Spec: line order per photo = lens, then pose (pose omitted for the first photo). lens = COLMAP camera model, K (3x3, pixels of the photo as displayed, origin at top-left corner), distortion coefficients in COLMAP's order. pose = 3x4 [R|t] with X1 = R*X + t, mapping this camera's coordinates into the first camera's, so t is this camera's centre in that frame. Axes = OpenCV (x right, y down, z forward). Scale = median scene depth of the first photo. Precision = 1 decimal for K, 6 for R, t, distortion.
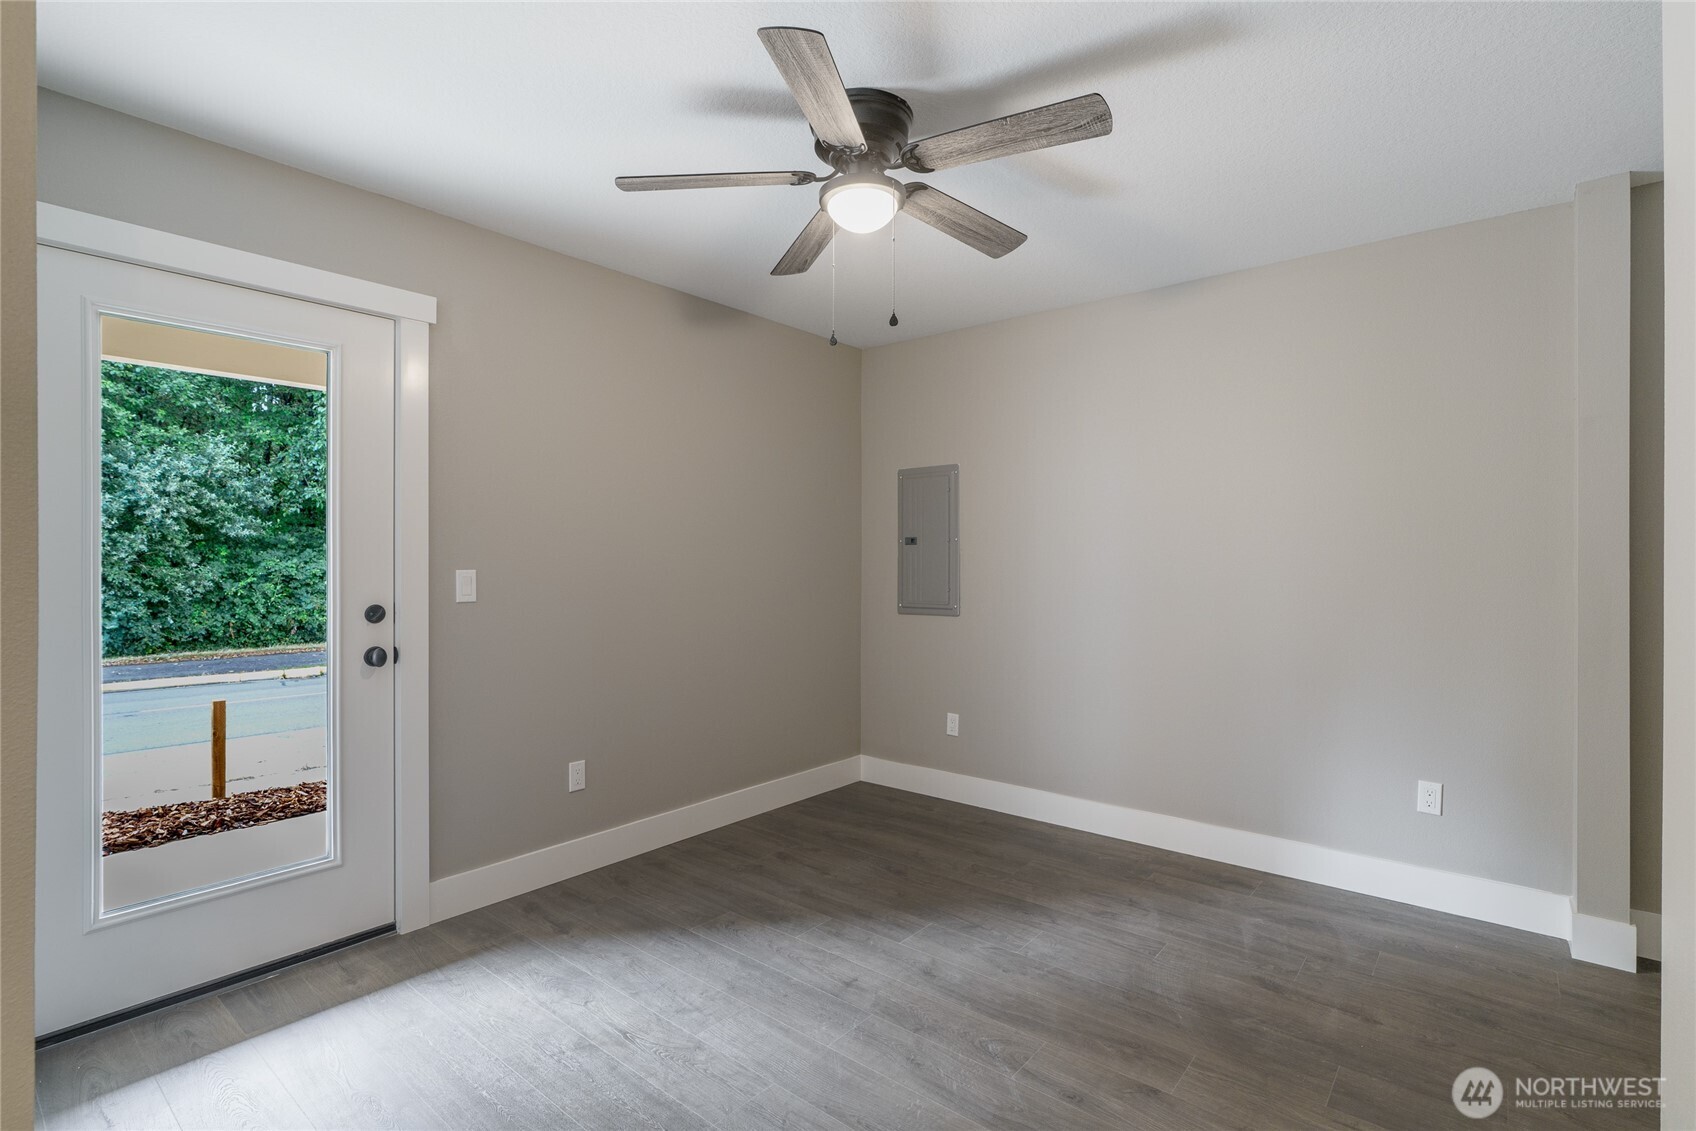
lens RADIAL K [[799.4, 0, 848.0], [0, 799.4, 565.5], [0, 0, 1]] dist [0.000138, 0.000611]
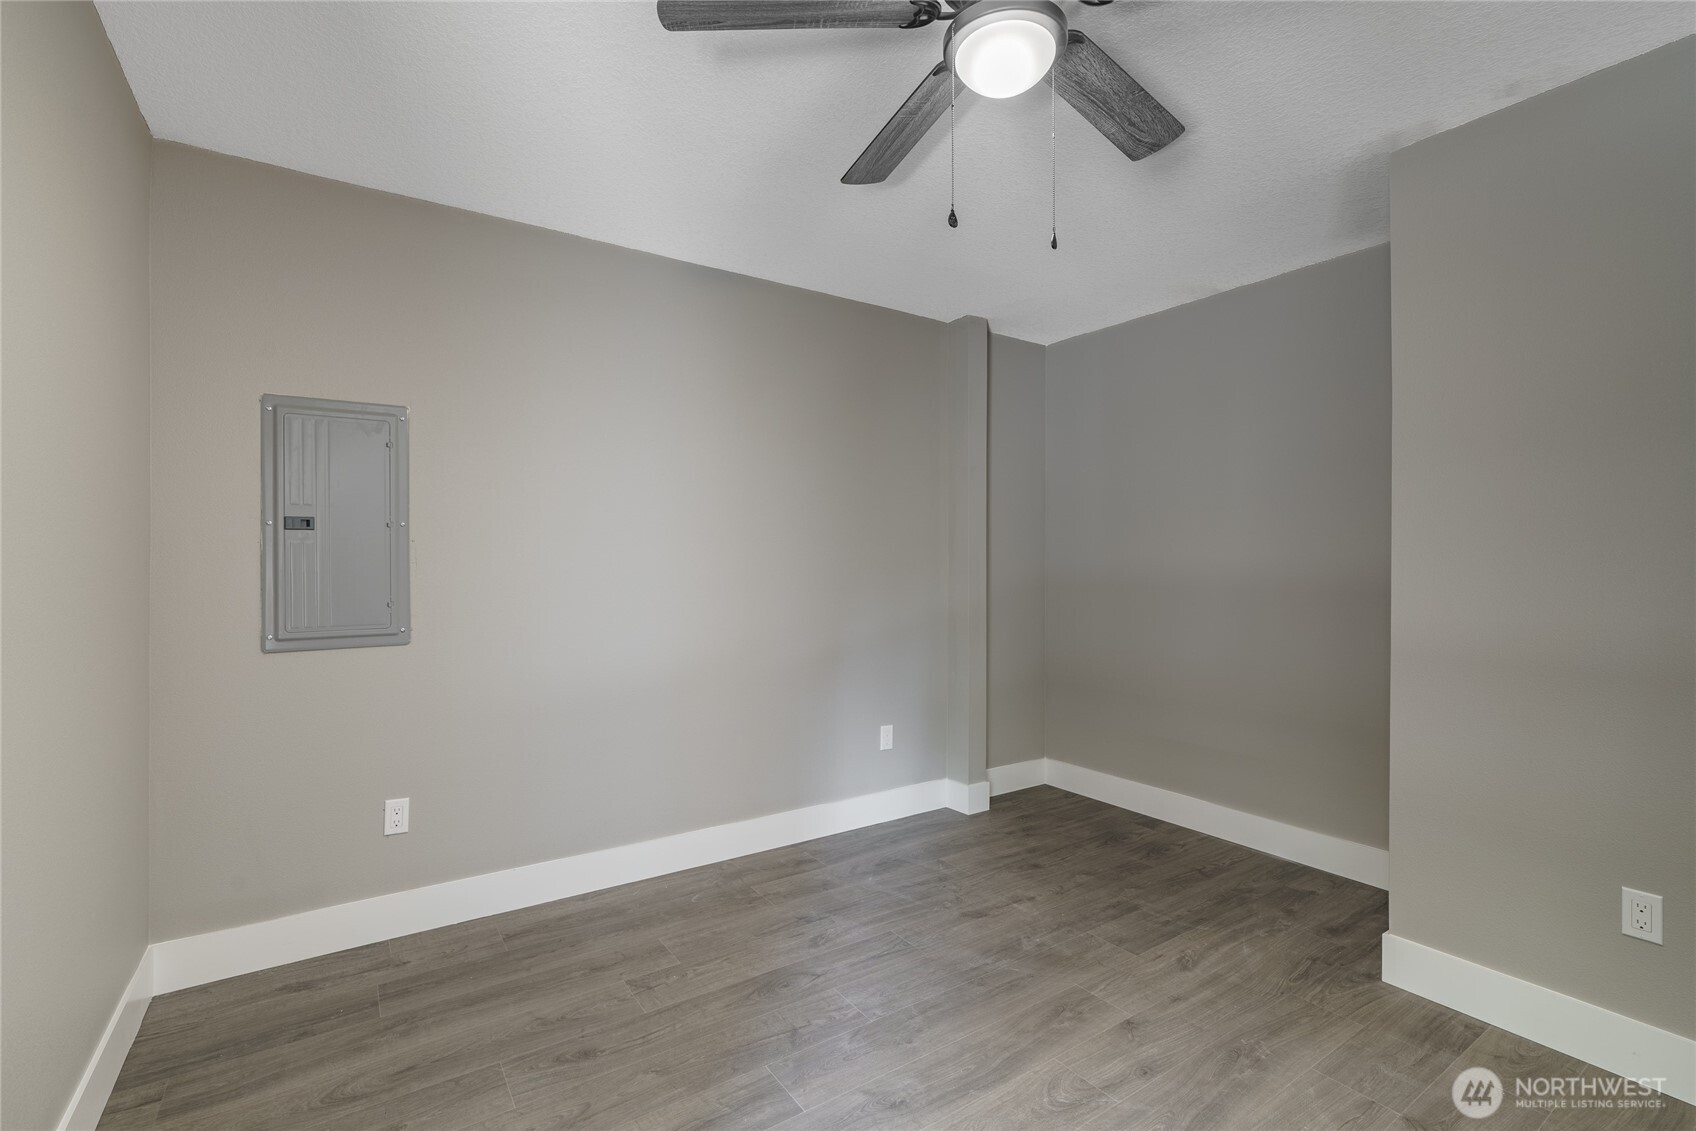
lens RADIAL K [[763.0, 0, 848.0], [0, 763.0, 565.5], [0, 0, 1]] dist [-0.014492, 0.007097]
pose [[0.277703, -0.007291, 0.960639, -0.525412], [0.004889, 0.999969, 0.006176, -0.003038], [-0.960655, 0.002981, 0.277730, 0.743023]]
